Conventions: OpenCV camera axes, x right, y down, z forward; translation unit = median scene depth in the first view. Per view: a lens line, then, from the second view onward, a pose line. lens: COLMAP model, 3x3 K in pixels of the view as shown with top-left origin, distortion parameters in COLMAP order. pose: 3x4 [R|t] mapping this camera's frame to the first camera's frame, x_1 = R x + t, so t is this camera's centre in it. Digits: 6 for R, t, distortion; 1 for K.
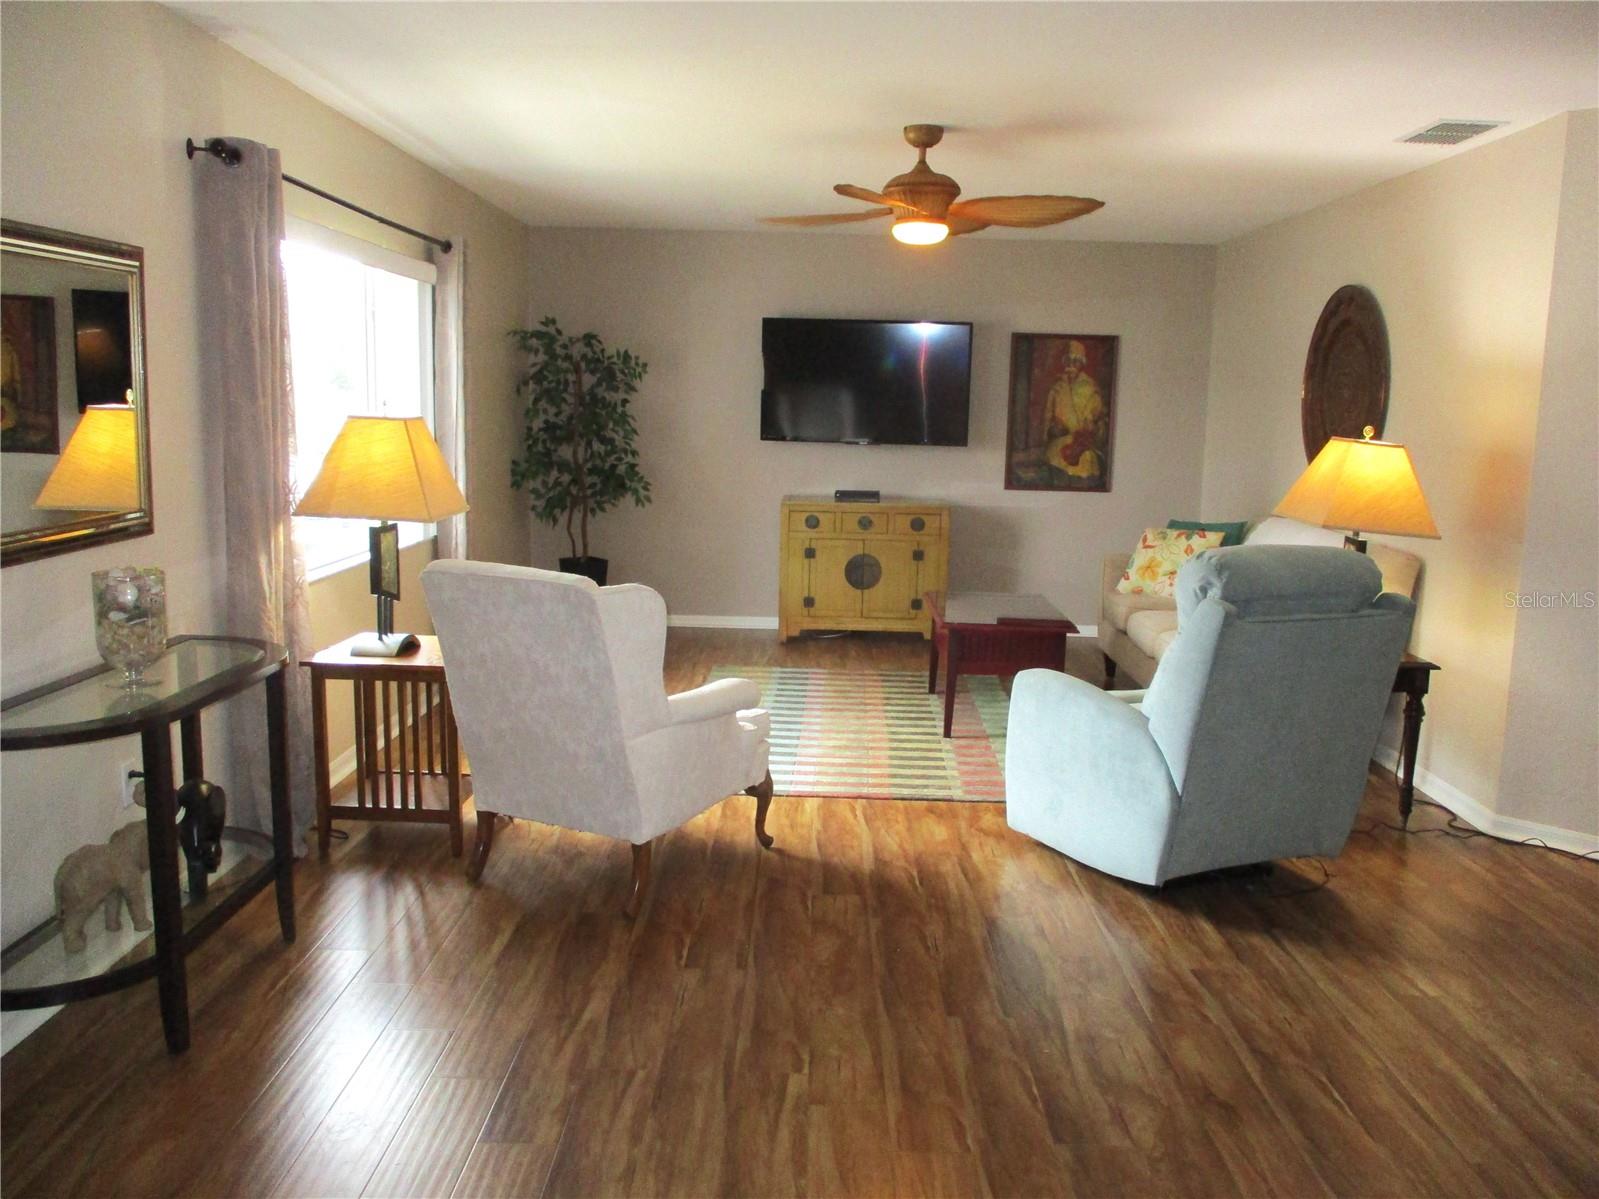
lens RADIAL K [[1322.4, 0, 812.9], [0, 1322.4, 605.7], [0, 0, 1]] dist [-0.028081, 0.003673]
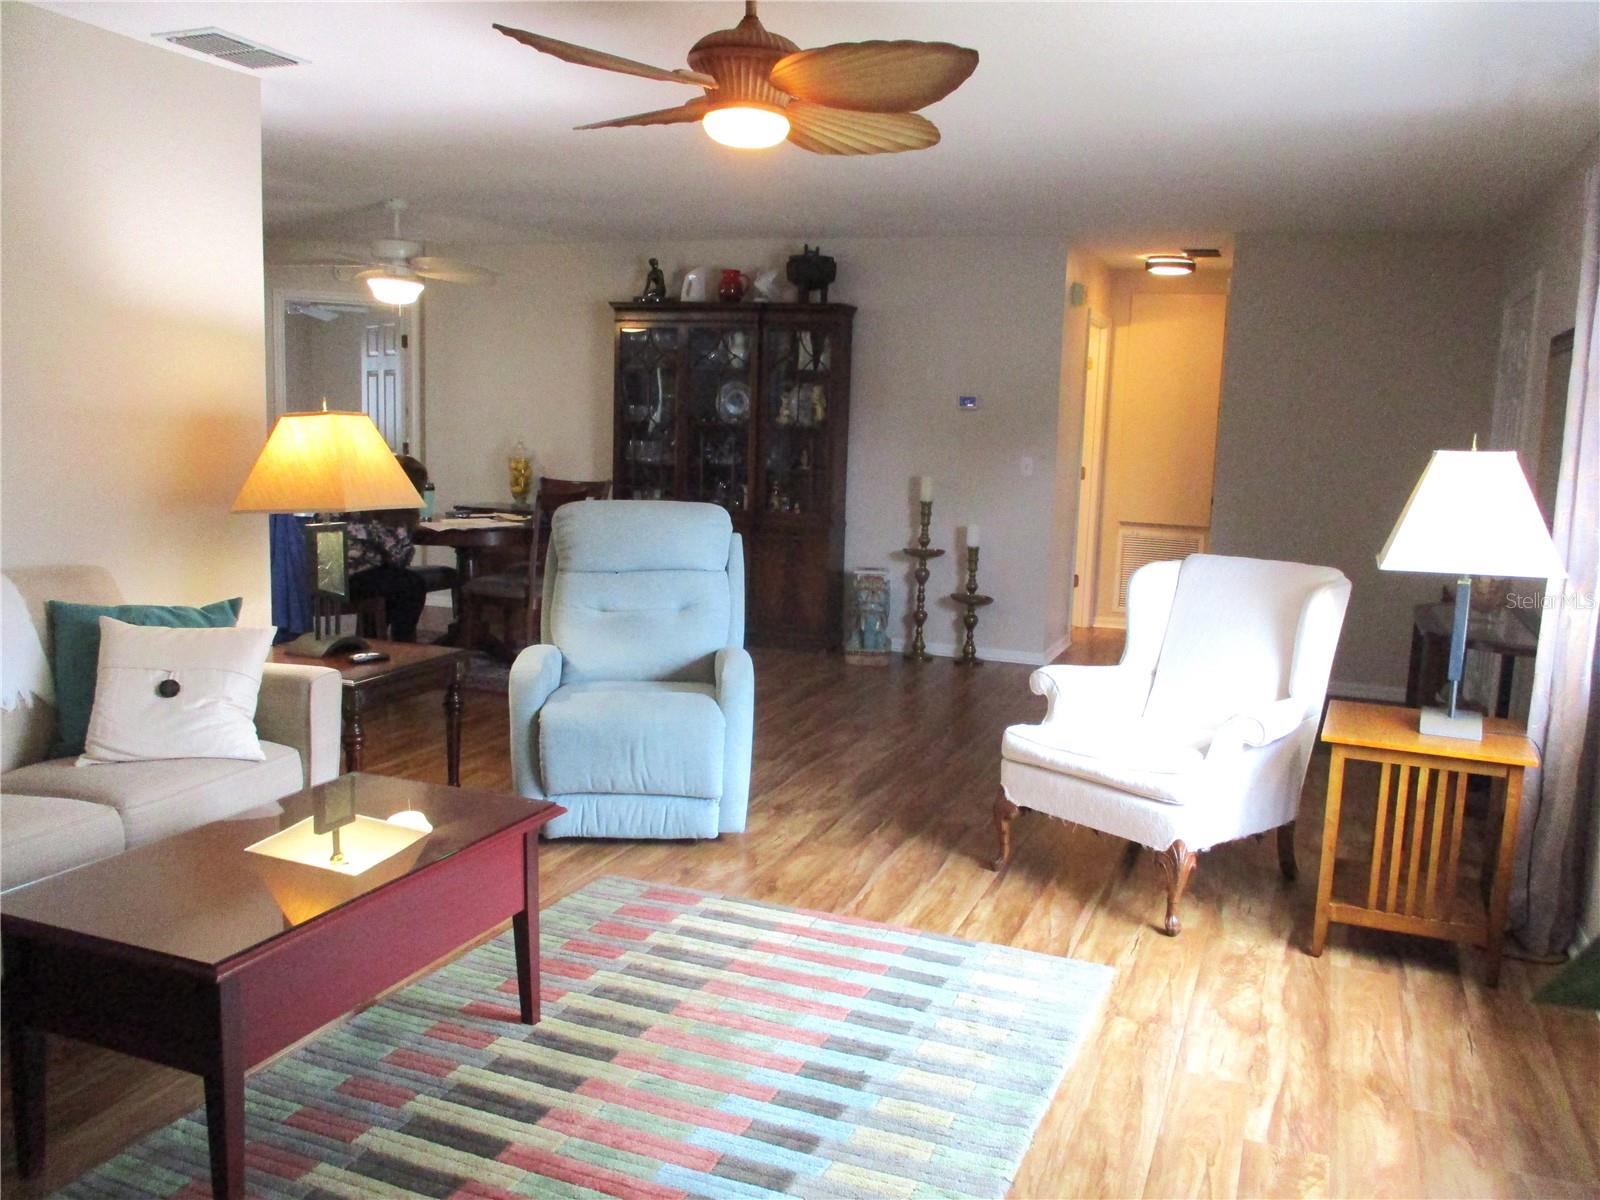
lens RADIAL K [[1323.3, 0, 813.4], [0, 1323.3, 606.2], [0, 0, 1]] dist [-0.028081, 0.003673]
pose [[-0.930319, -0.109876, 0.349905, -0.226893], [-0.001573, 0.955254, 0.295784, -0.286398], [-0.366748, 0.274623, -0.888863, 1.849114]]
